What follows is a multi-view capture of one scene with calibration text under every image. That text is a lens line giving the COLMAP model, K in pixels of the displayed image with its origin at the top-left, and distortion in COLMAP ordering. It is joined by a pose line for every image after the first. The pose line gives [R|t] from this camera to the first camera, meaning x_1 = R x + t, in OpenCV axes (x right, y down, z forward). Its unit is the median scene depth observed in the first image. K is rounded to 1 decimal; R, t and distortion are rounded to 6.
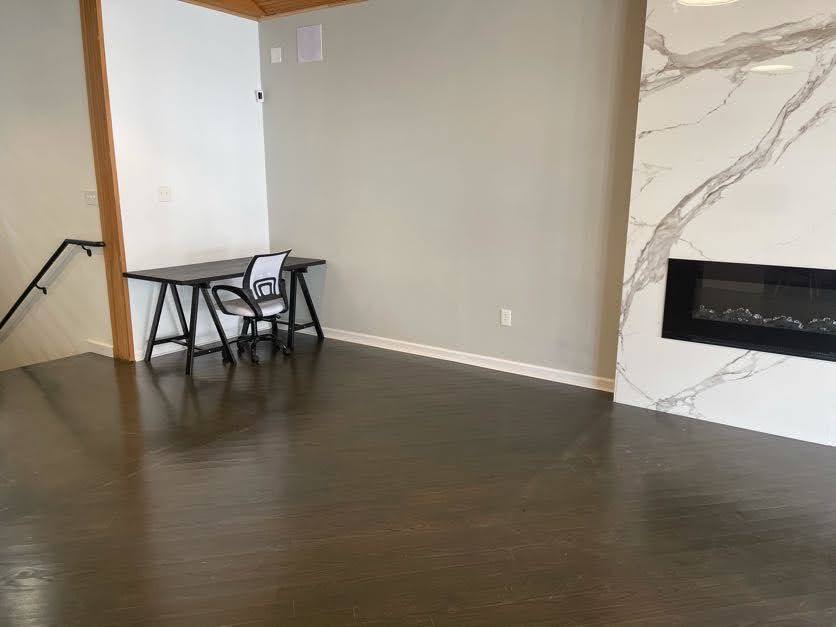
lens RADIAL K [[635.2, 0, 418.5], [0, 635.2, 314.6], [0, 0, 1]] dist [0.030484, -0.011661]
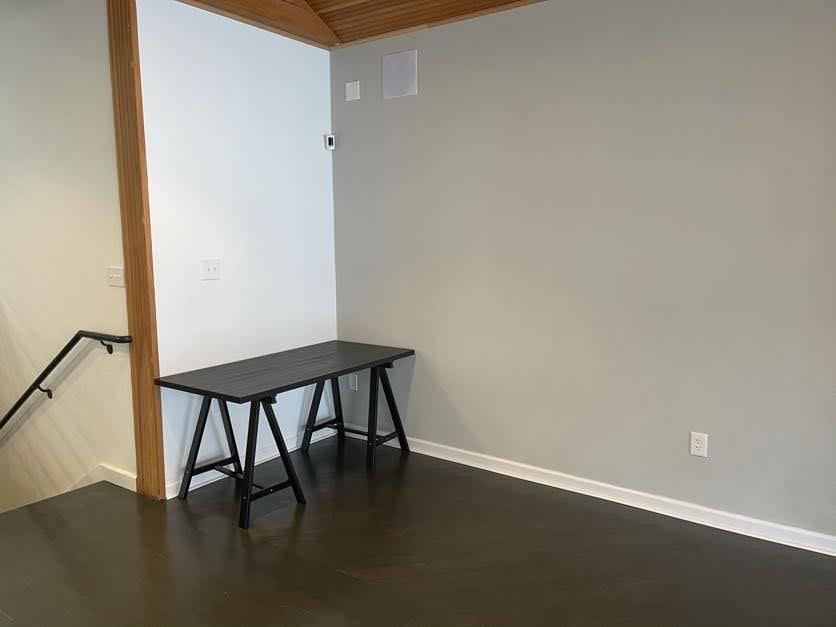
lens RADIAL K [[635.2, 0, 417.5], [0, 635.2, 314.0], [0, 0, 1]] dist [0.030484, -0.011661]
pose [[0.999686, -0.005734, -0.024394, -0.138248], [0.003757, 0.996759, -0.080364, -0.075446], [0.024776, 0.080247, 0.996467, 0.264767]]
